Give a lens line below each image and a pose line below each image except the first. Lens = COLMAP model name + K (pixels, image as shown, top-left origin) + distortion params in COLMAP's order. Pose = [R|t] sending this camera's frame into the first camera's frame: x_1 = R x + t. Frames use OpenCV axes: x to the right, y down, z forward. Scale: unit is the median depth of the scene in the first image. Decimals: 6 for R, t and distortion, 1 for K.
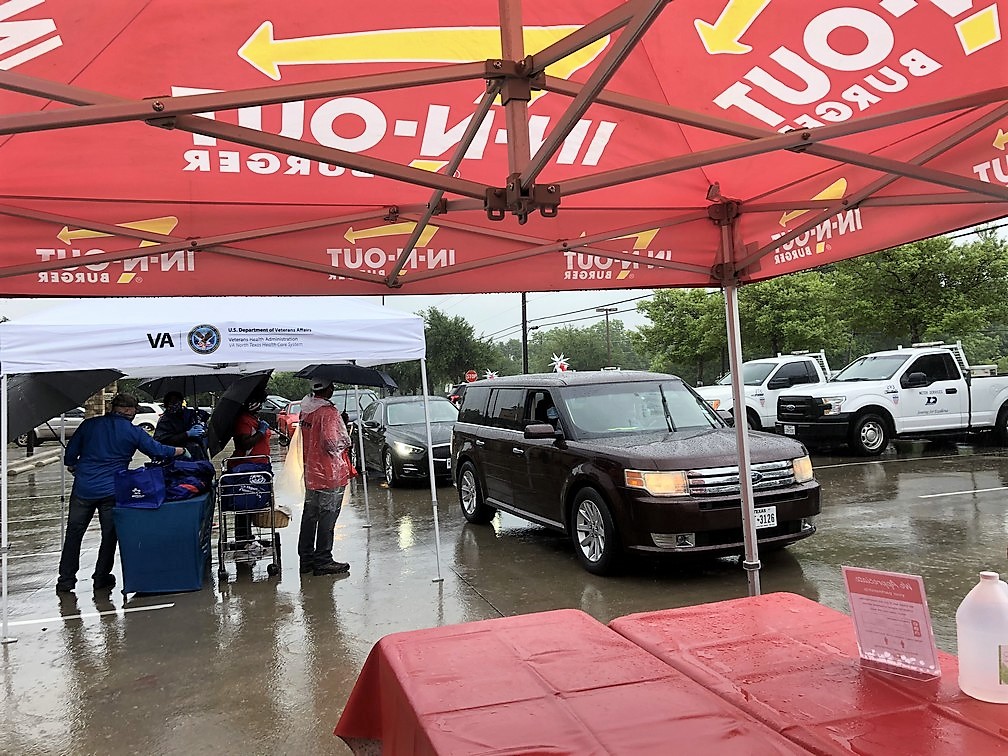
lens RADIAL K [[848.1, 0, 504.0], [0, 848.1, 378.0], [0, 0, 1]] dist [0.024350, -0.016190]
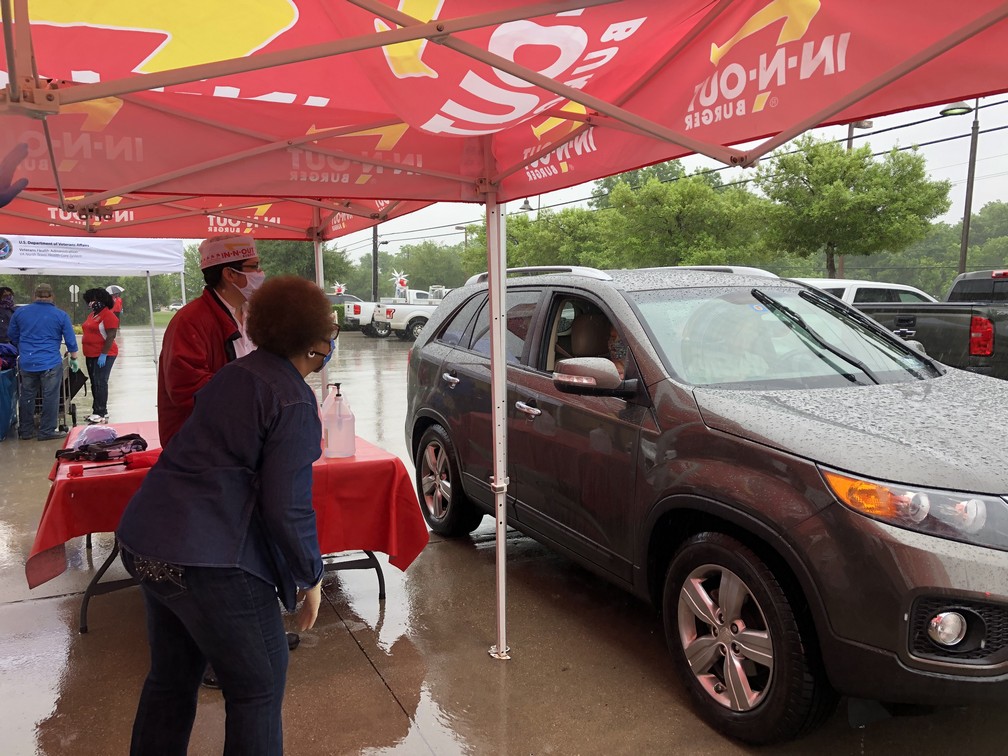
lens RADIAL K [[848.1, 0, 504.0], [0, 848.1, 378.0], [0, 0, 1]] dist [0.024350, -0.016190]
pose [[0.987982, 0.030347, 0.151561, 0.092081], [-0.045279, 0.994345, 0.096063, -0.003942], [-0.147789, -0.101771, 0.983769, -0.175569]]
